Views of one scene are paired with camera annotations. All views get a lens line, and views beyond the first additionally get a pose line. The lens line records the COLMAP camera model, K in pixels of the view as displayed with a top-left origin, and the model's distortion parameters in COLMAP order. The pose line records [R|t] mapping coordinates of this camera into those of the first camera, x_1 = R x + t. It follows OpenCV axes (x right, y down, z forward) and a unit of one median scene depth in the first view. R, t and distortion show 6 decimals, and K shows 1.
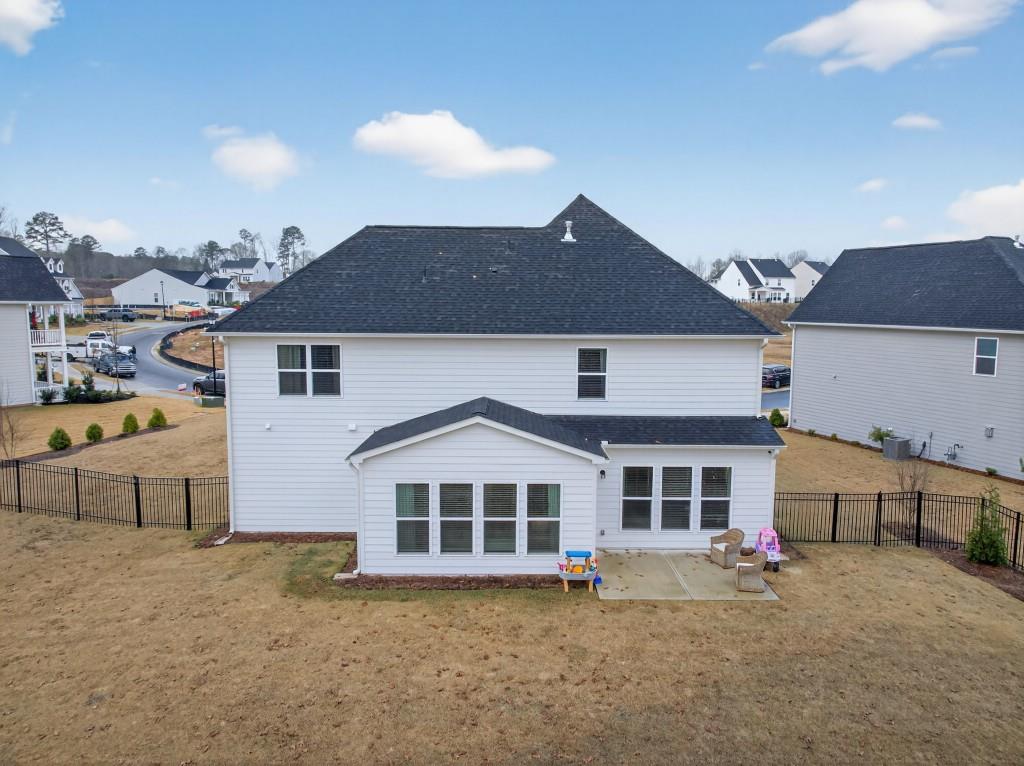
lens RADIAL K [[699.5, 0, 513.4], [0, 699.5, 356.3], [0, 0, 1]] dist [-0.002980, -0.006985]
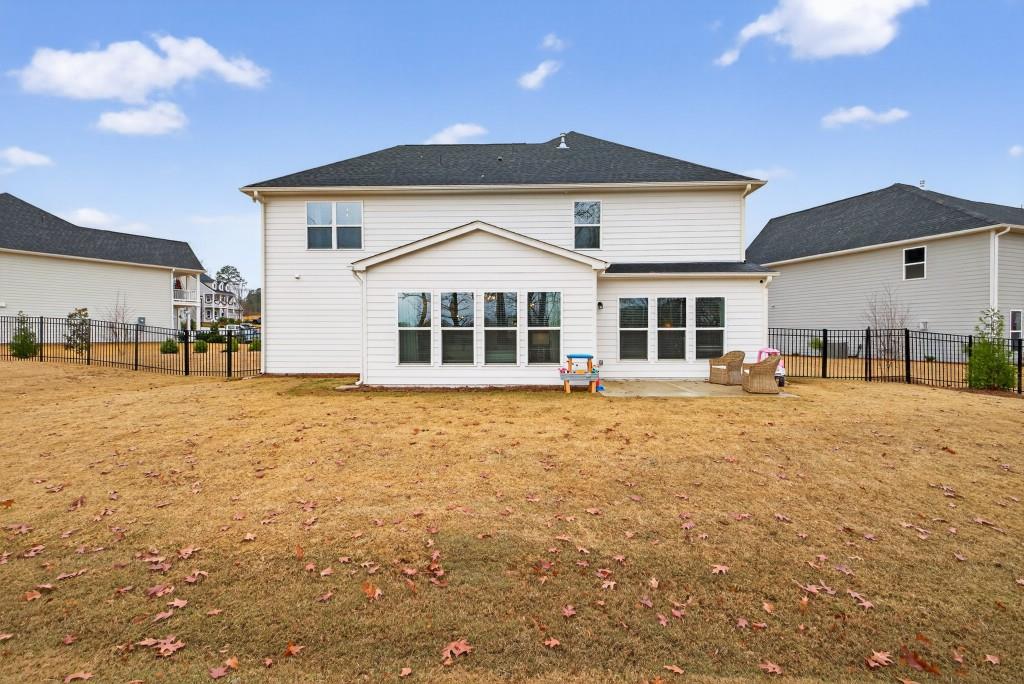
lens RADIAL K [[431.5, 0, 509.6], [0, 431.5, 339.8], [0, 0, 1]] dist [0.001868, 0.000012]
pose [[0.999113, -0.009253, -0.041089, 0.017593], [0.005469, 0.995811, -0.091270, 0.279893], [0.041762, 0.090964, 0.994978, 0.352658]]
